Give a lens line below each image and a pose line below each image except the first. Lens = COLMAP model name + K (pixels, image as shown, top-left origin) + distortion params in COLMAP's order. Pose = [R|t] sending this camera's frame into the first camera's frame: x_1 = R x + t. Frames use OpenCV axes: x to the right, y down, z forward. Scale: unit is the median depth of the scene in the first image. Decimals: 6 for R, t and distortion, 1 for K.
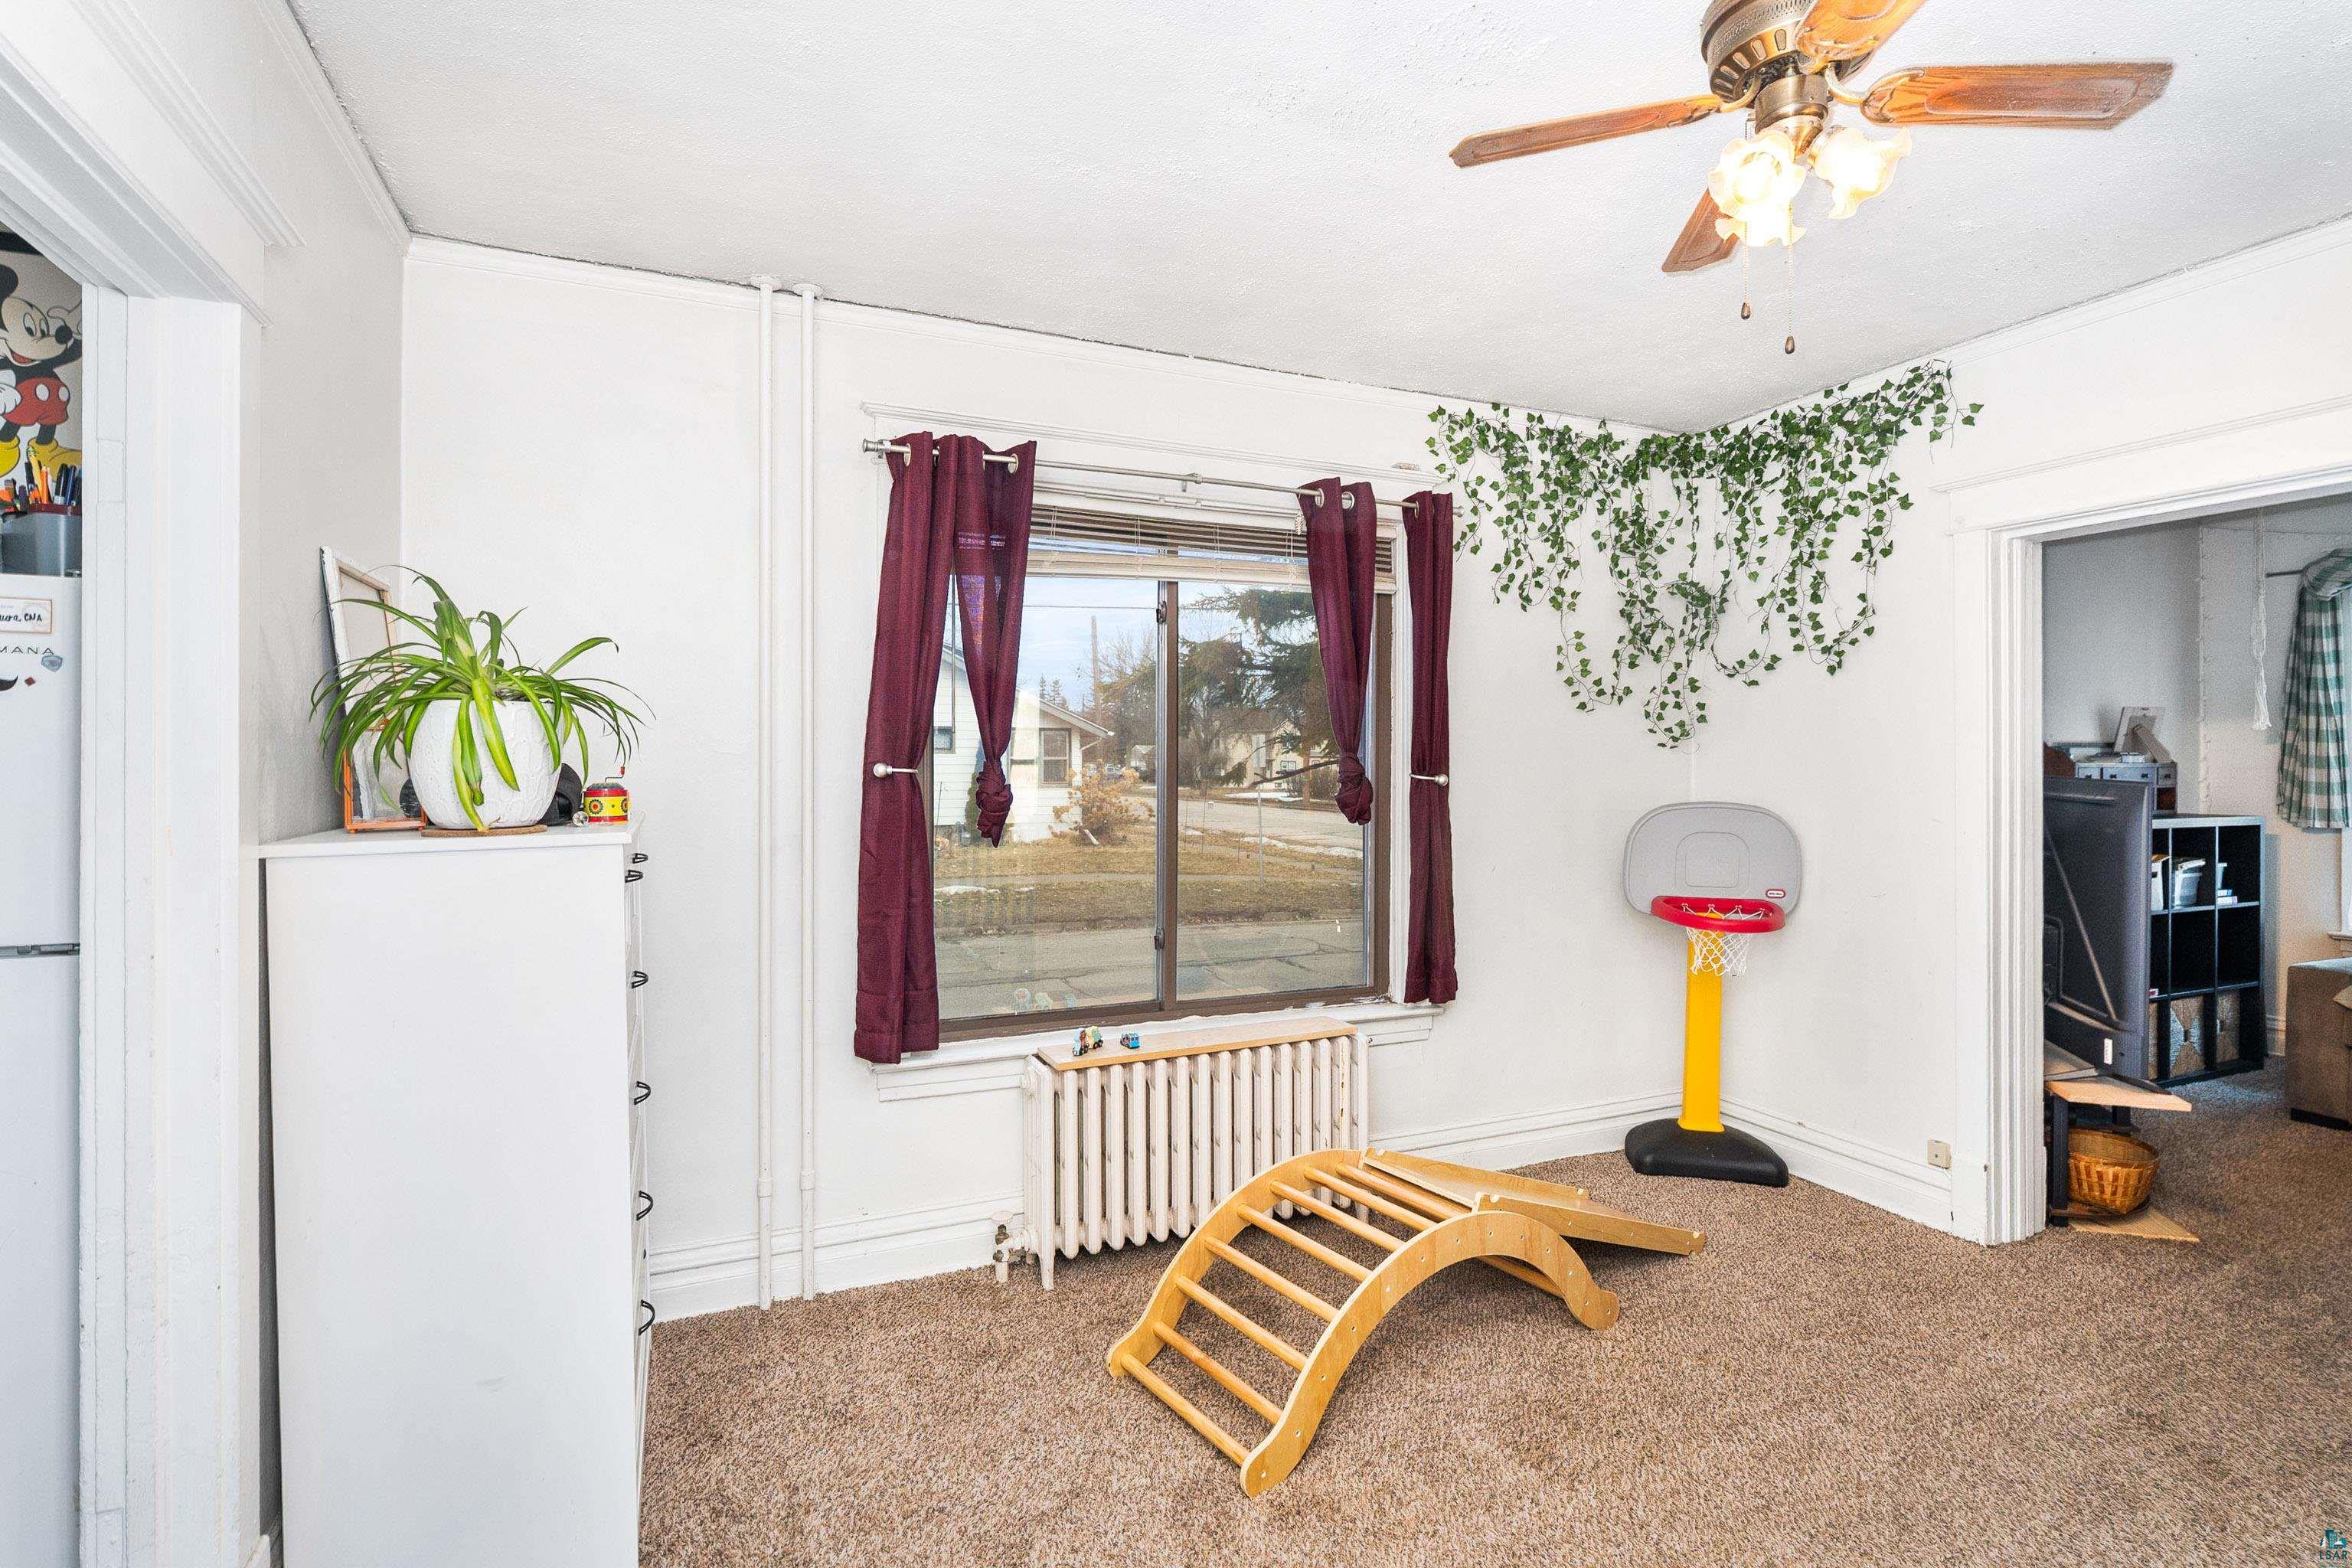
lens RADIAL K [[1096.0, 0, 1179.8], [0, 1096.0, 763.7], [0, 0, 1]] dist [-0.024079, -0.000145]
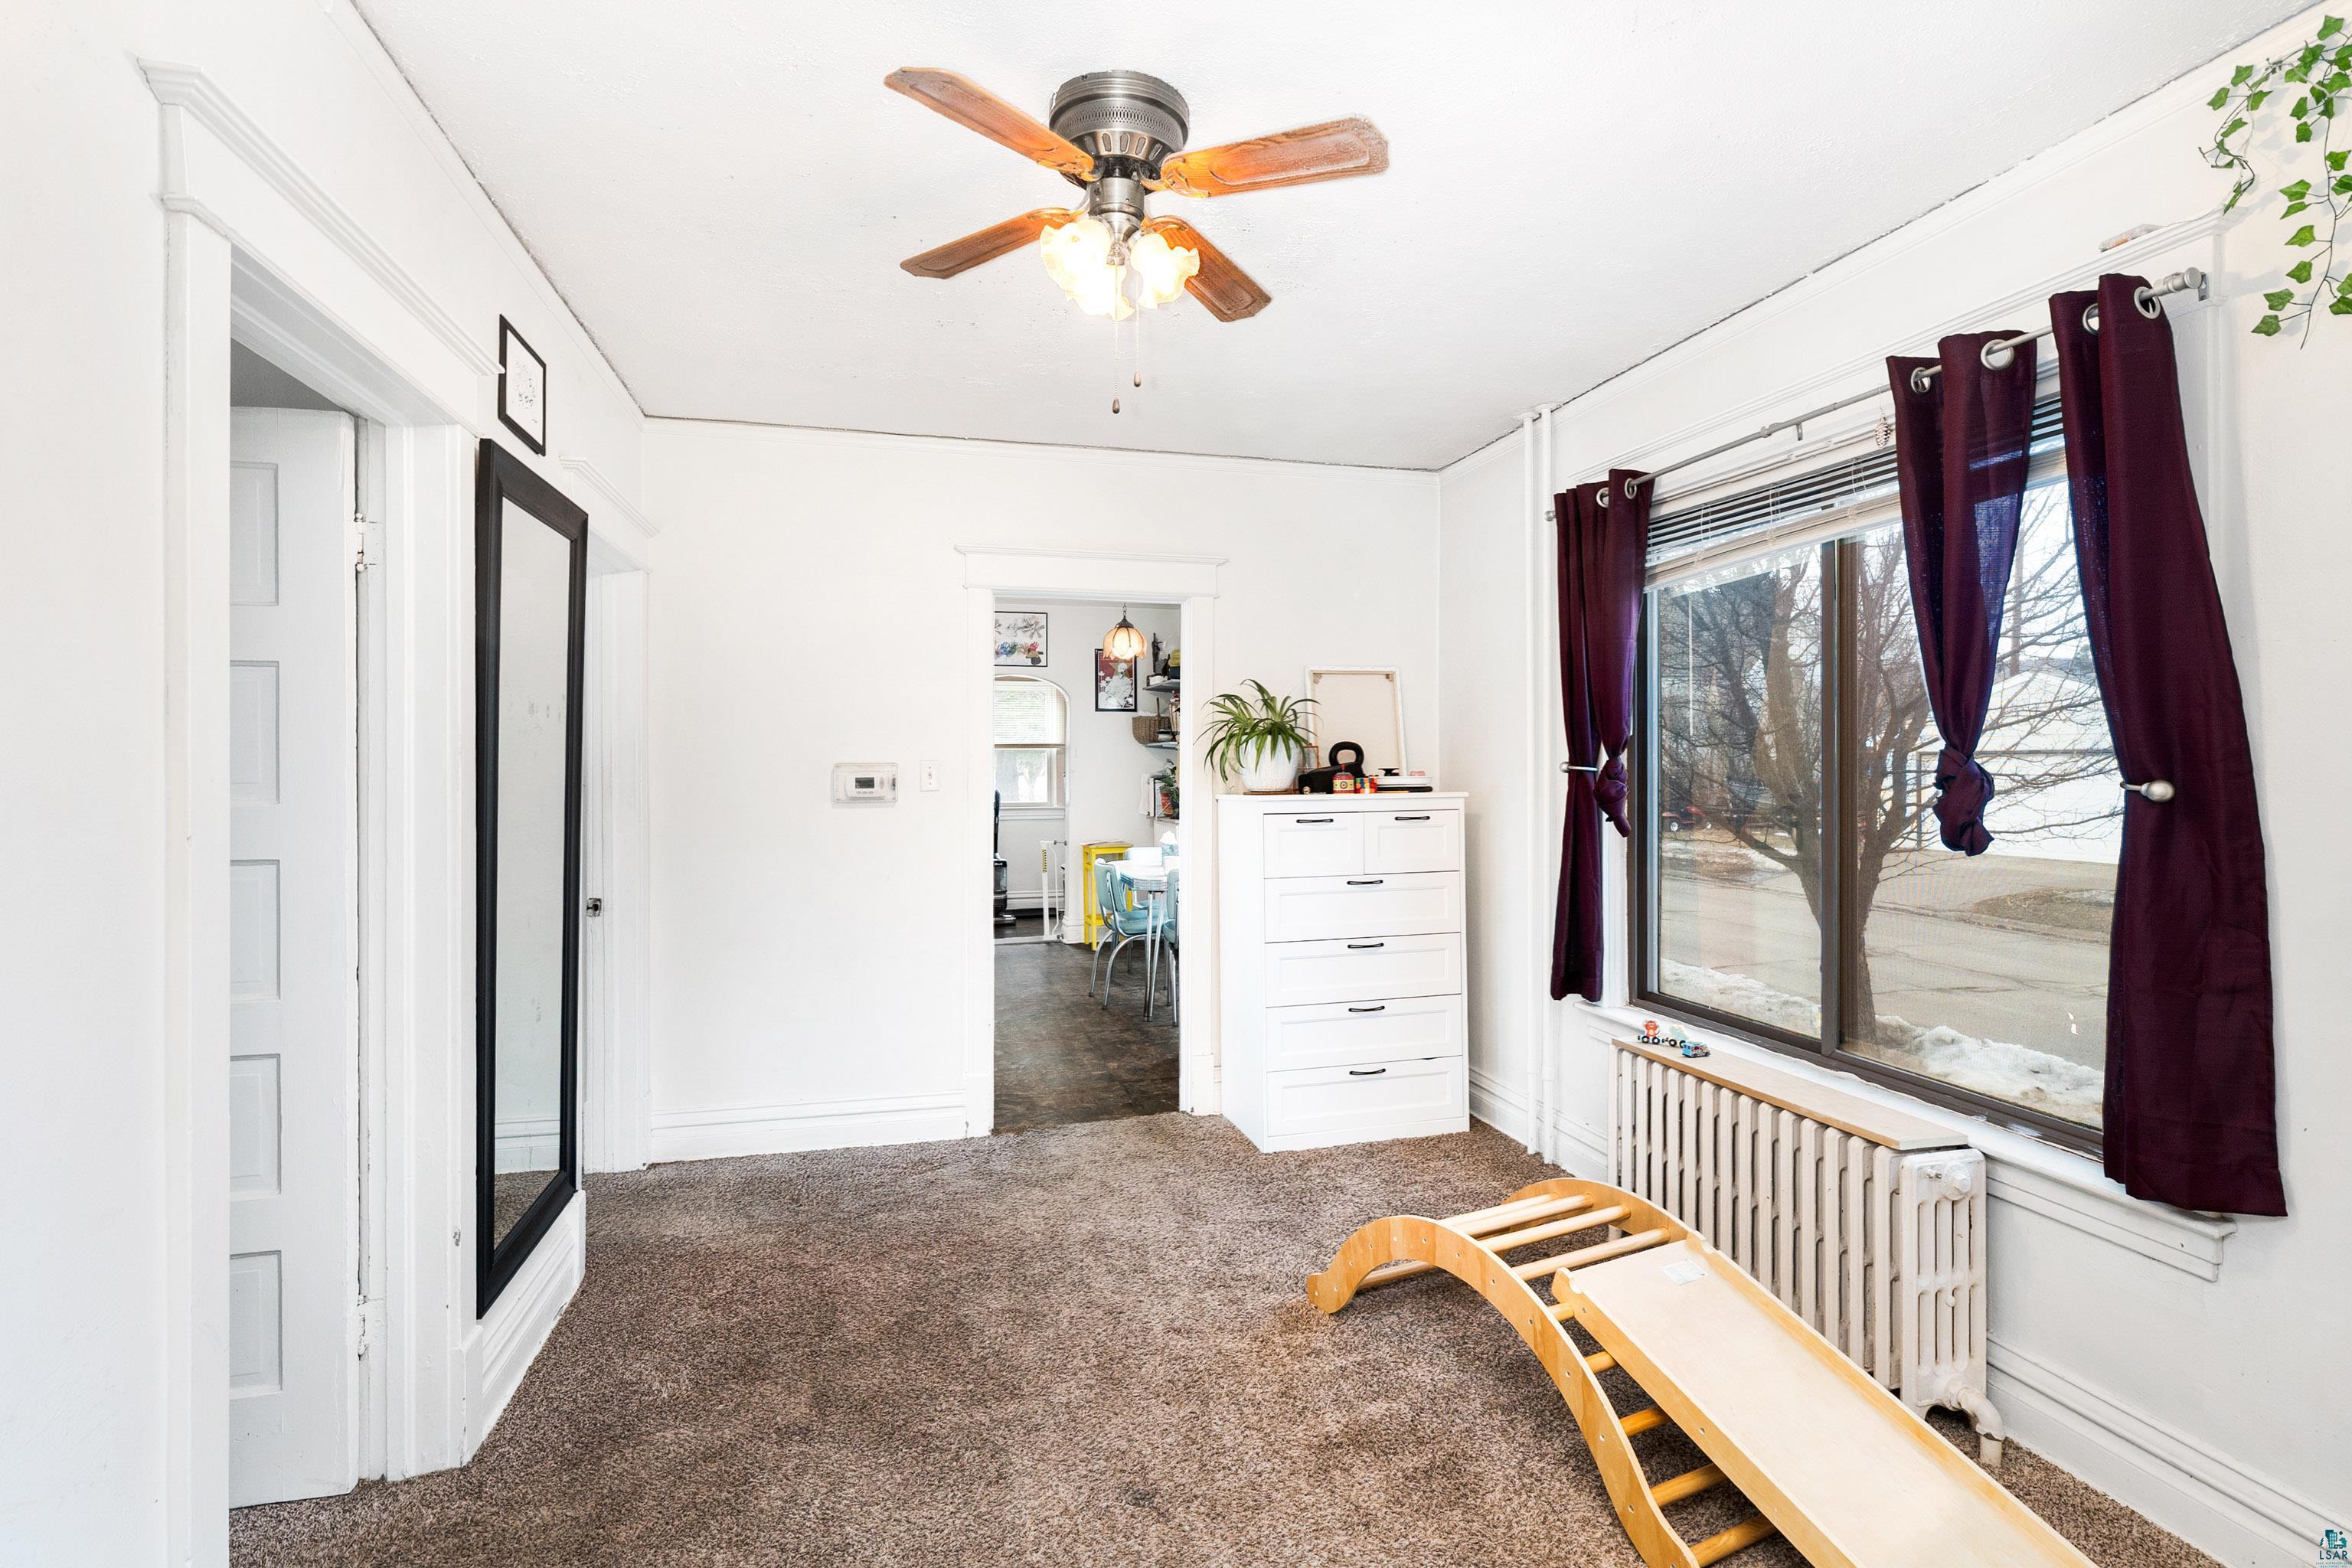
lens RADIAL K [[1096.0, 0, 1179.8], [0, 1096.0, 763.7], [0, 0, 1]] dist [-0.024079, -0.000145]
pose [[-0.141300, -0.002962, -0.989962, 0.618584], [0.007278, 0.999965, -0.004031, -0.000151], [0.989940, -0.007774, -0.141273, 0.441696]]
